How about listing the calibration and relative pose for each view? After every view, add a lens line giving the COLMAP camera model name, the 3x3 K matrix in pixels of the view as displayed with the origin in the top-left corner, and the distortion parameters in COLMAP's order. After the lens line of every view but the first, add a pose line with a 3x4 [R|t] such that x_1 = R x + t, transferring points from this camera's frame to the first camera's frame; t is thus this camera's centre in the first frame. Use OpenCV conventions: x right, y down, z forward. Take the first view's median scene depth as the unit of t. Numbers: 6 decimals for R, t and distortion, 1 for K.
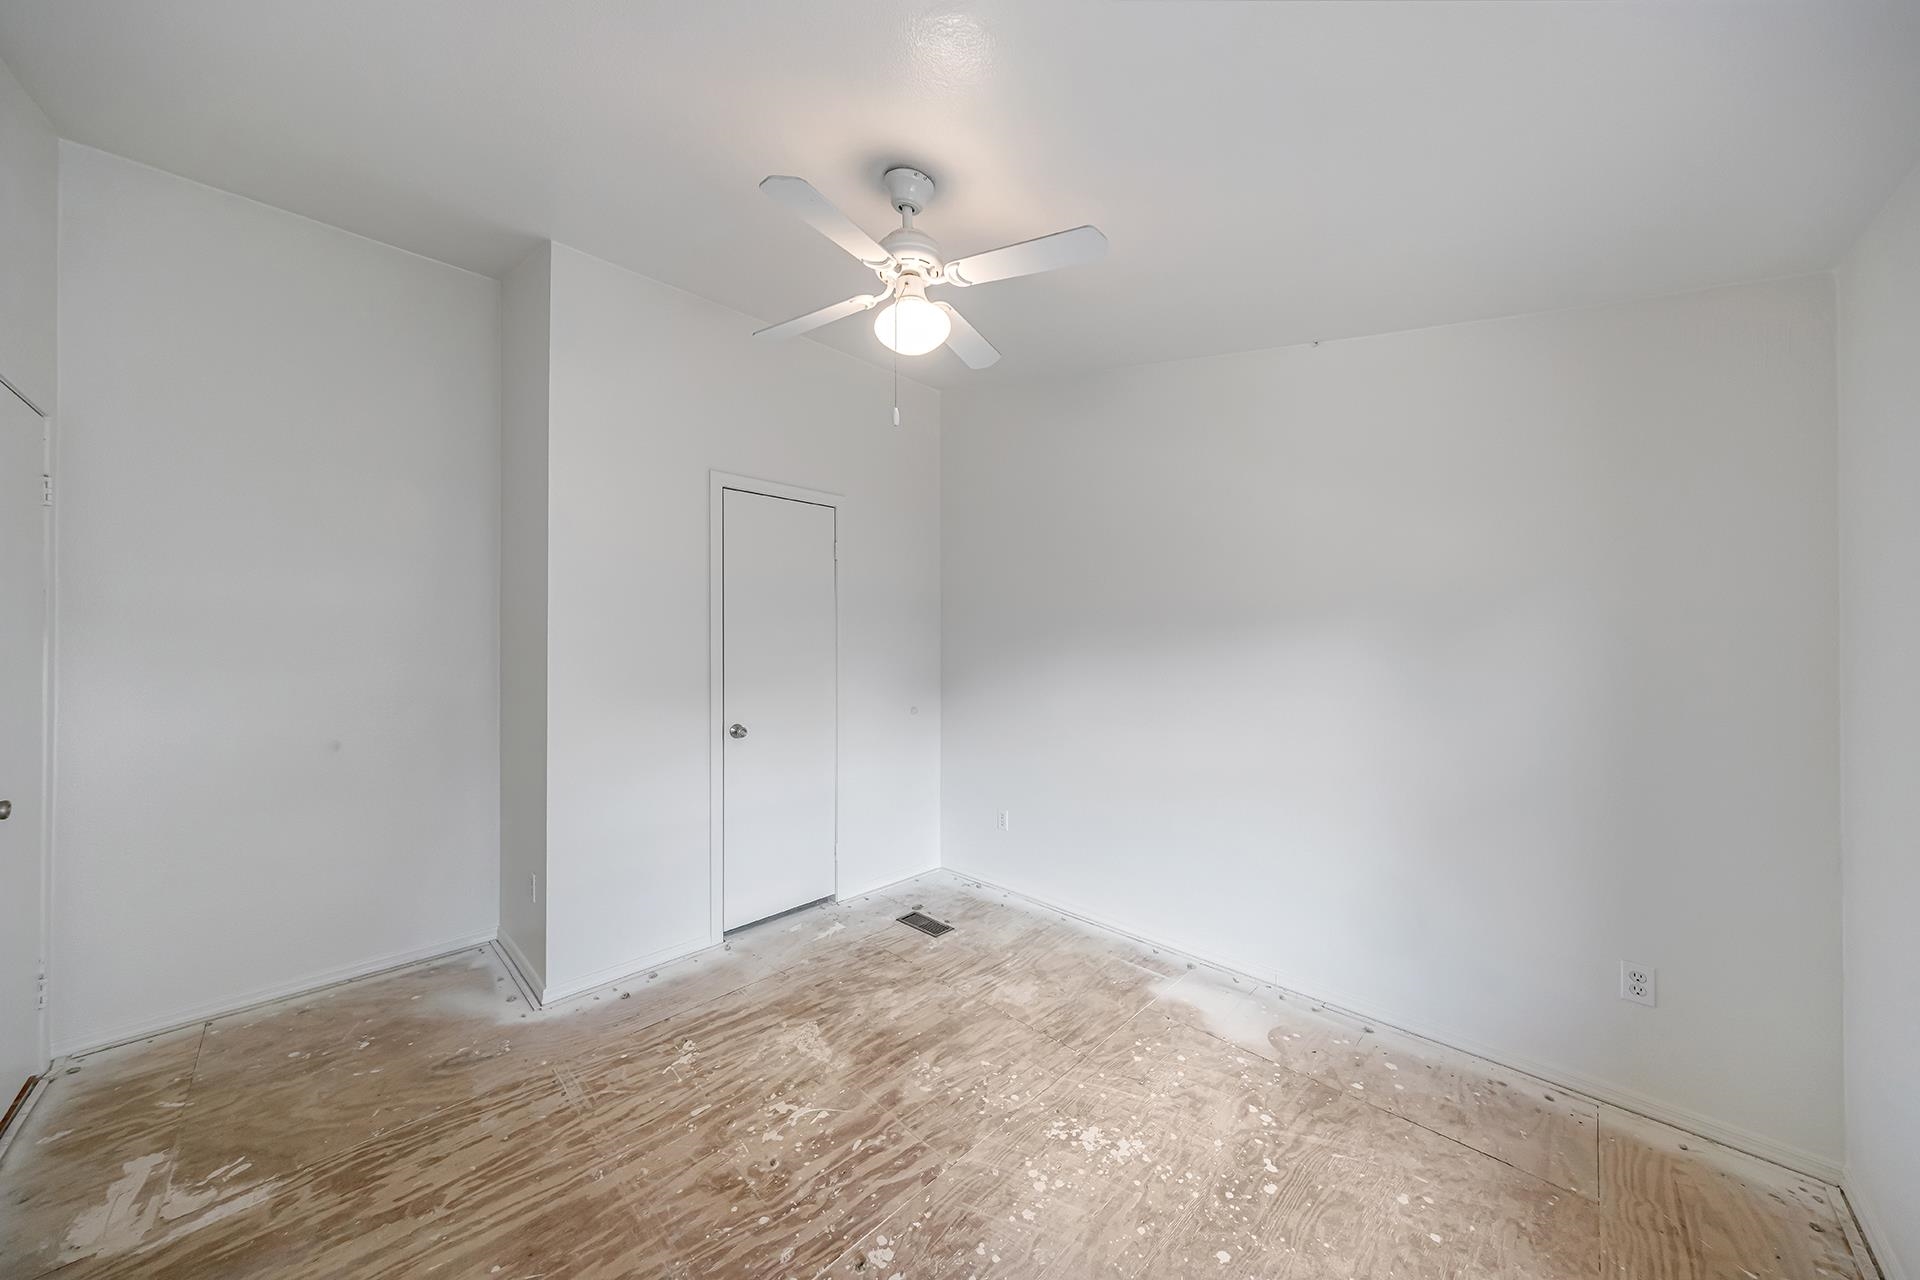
lens RADIAL K [[661.1, 0, 956.4], [0, 661.1, 634.1], [0, 0, 1]] dist [-0.001614, 0.000016]
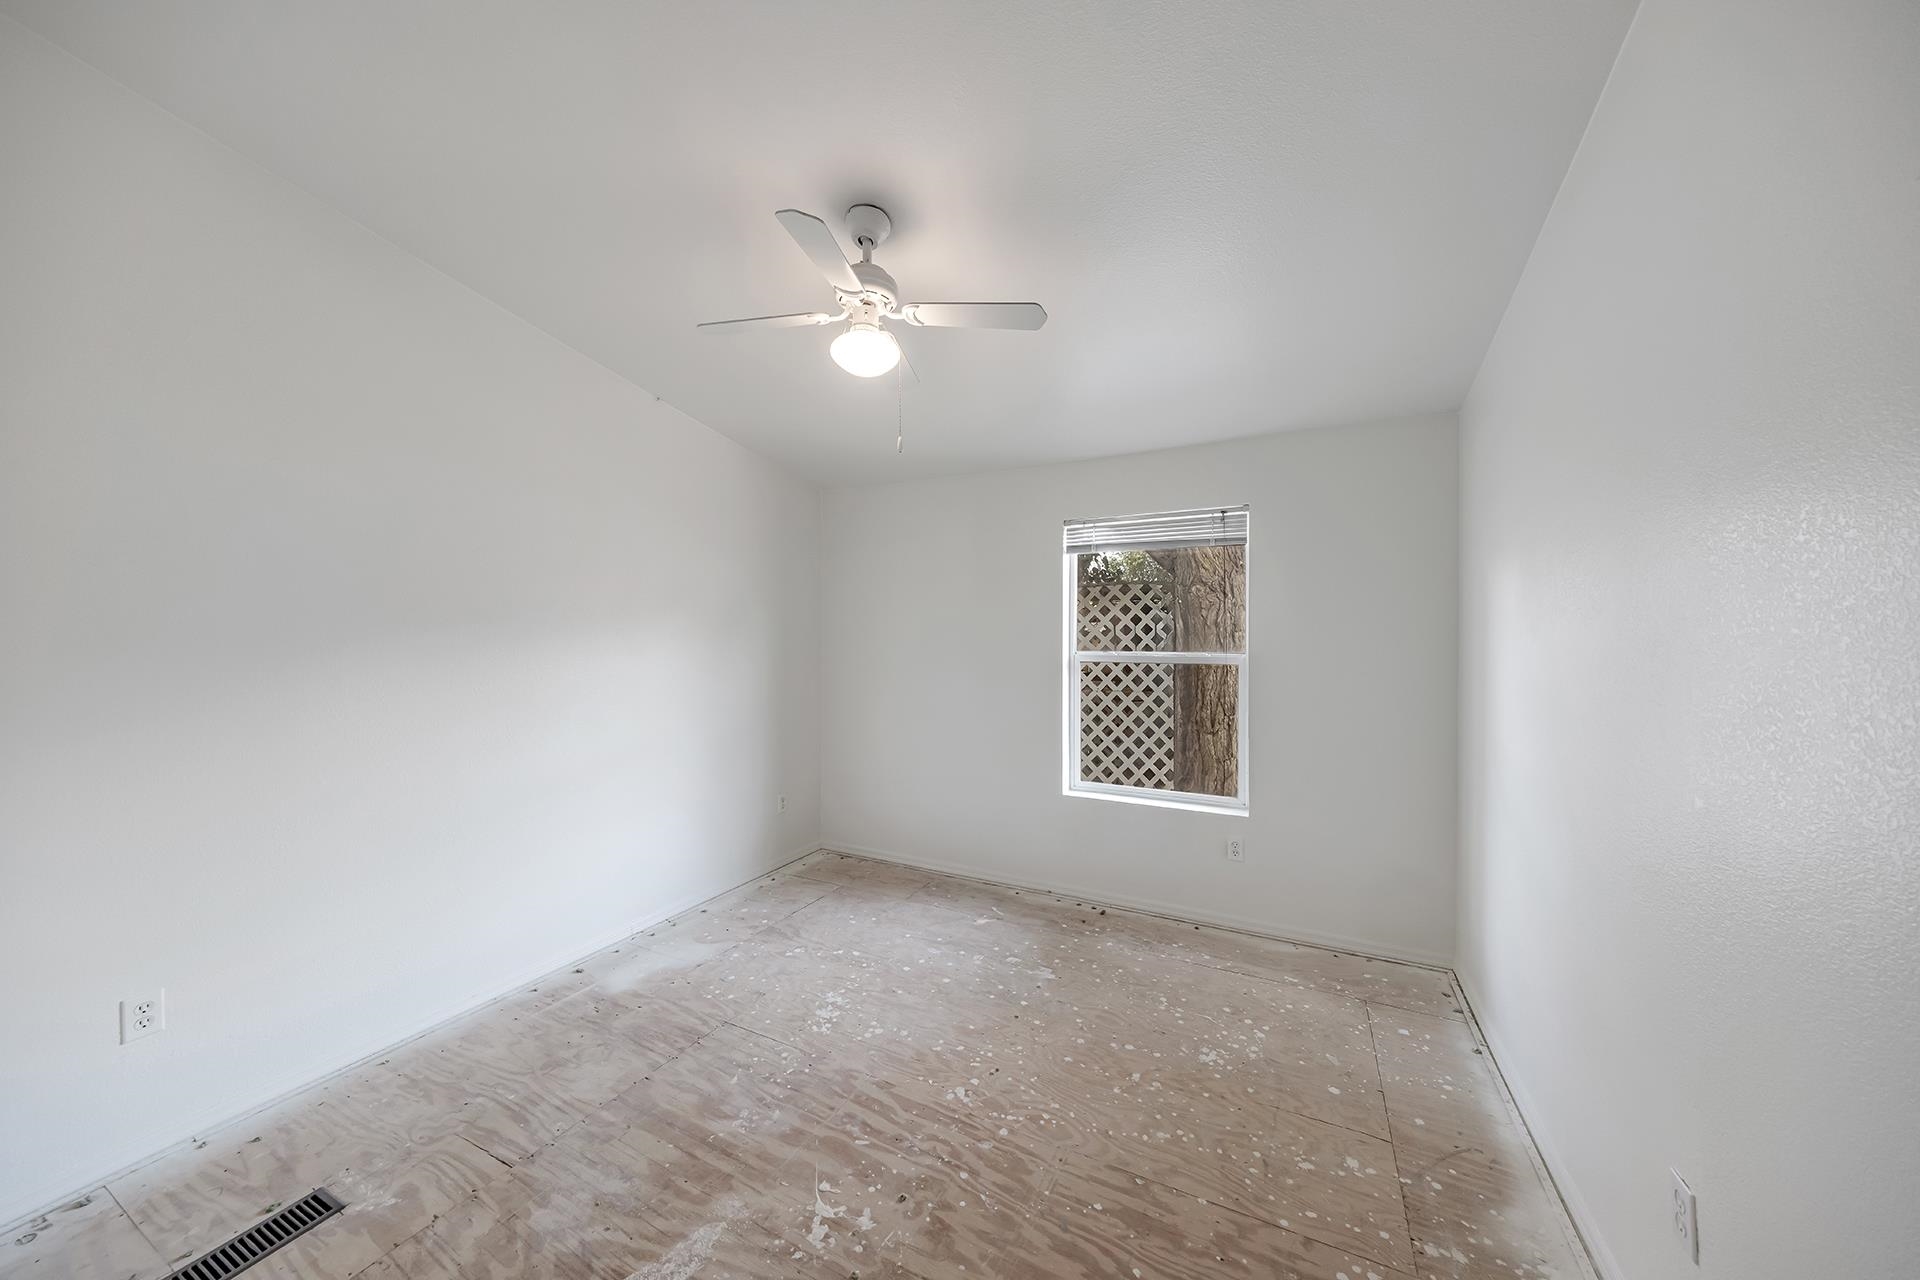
lens RADIAL K [[661.1, 0, 955.6], [0, 661.1, 634.7], [0, 0, 1]] dist [-0.001614, 0.000016]
pose [[-0.299649, -0.003885, 0.954042, -1.130994], [0.002478, 0.999985, 0.004851, -0.001687], [-0.954046, 0.003818, -0.299635, 1.146202]]
